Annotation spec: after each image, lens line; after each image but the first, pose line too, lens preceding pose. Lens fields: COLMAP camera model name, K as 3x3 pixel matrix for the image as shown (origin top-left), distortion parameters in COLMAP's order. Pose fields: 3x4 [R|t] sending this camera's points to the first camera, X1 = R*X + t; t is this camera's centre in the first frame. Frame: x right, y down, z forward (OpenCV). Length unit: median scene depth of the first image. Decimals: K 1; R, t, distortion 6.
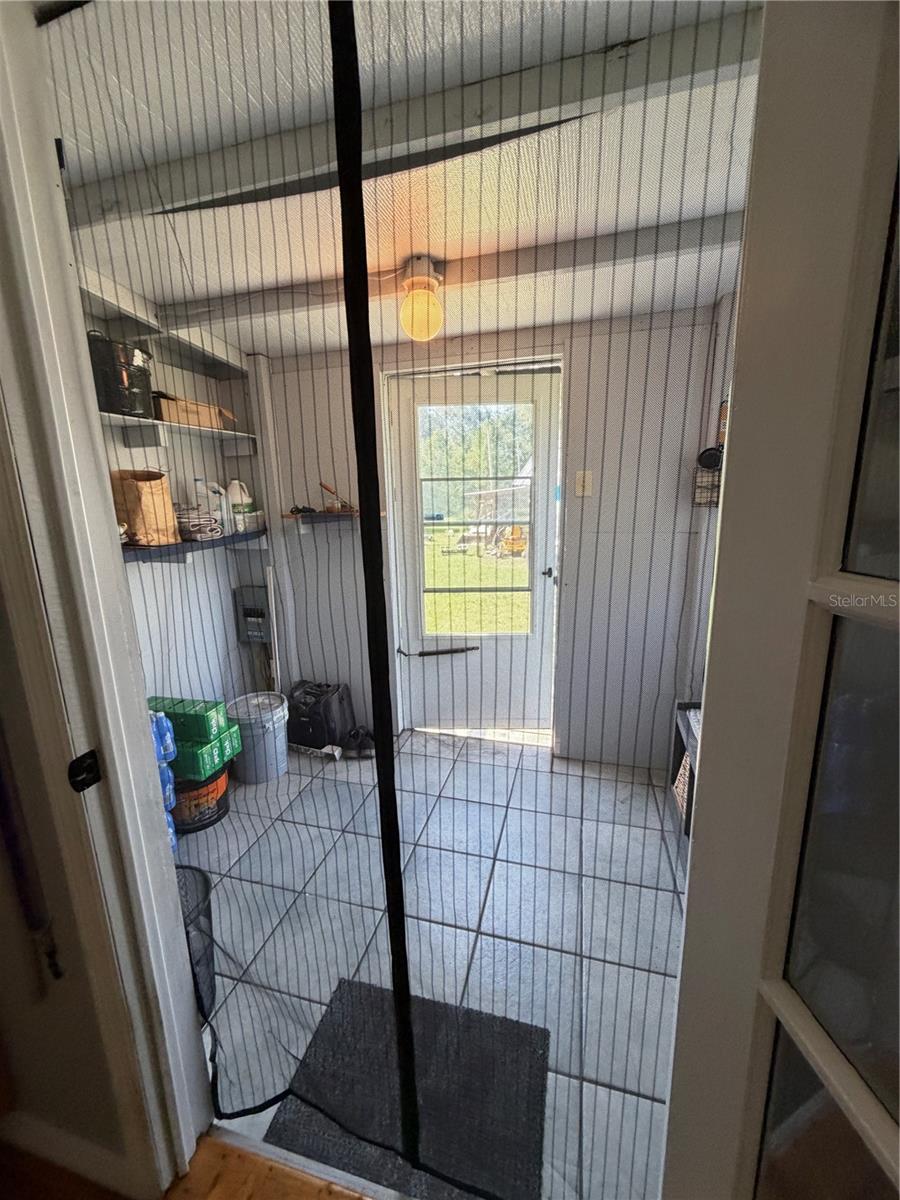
lens RADIAL K [[480.7, 0, 450.0], [0, 480.7, 600.0], [0, 0, 1]] dist [0.012537, 0.000152]
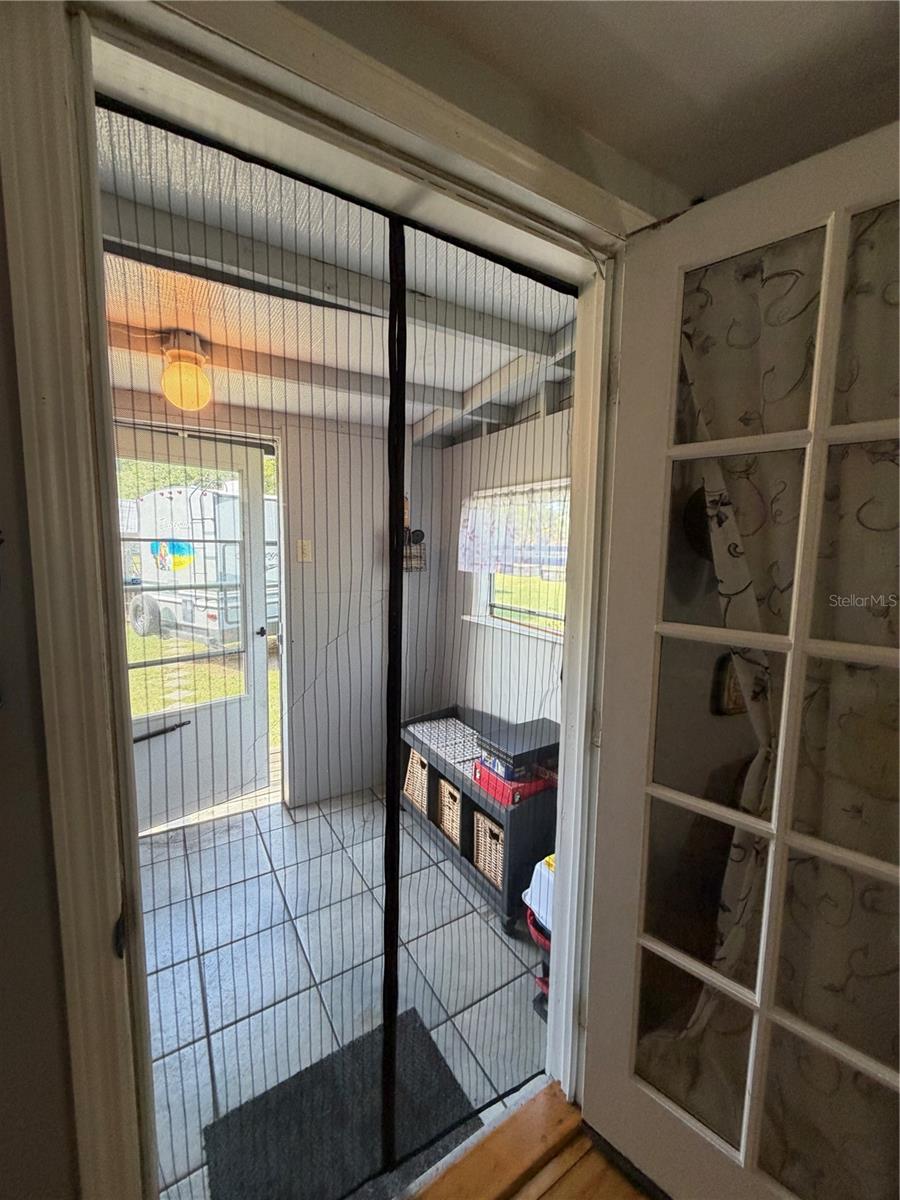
lens RADIAL K [[481.0, 0, 451.0], [0, 481.0, 596.8], [0, 0, 1]] dist [0.001783, 0.000472]
pose [[0.682333, -0.040976, 0.729892, -0.278991], [0.119766, 0.991204, -0.056316, -0.024729], [-0.721164, 0.125843, 0.681239, -0.005904]]
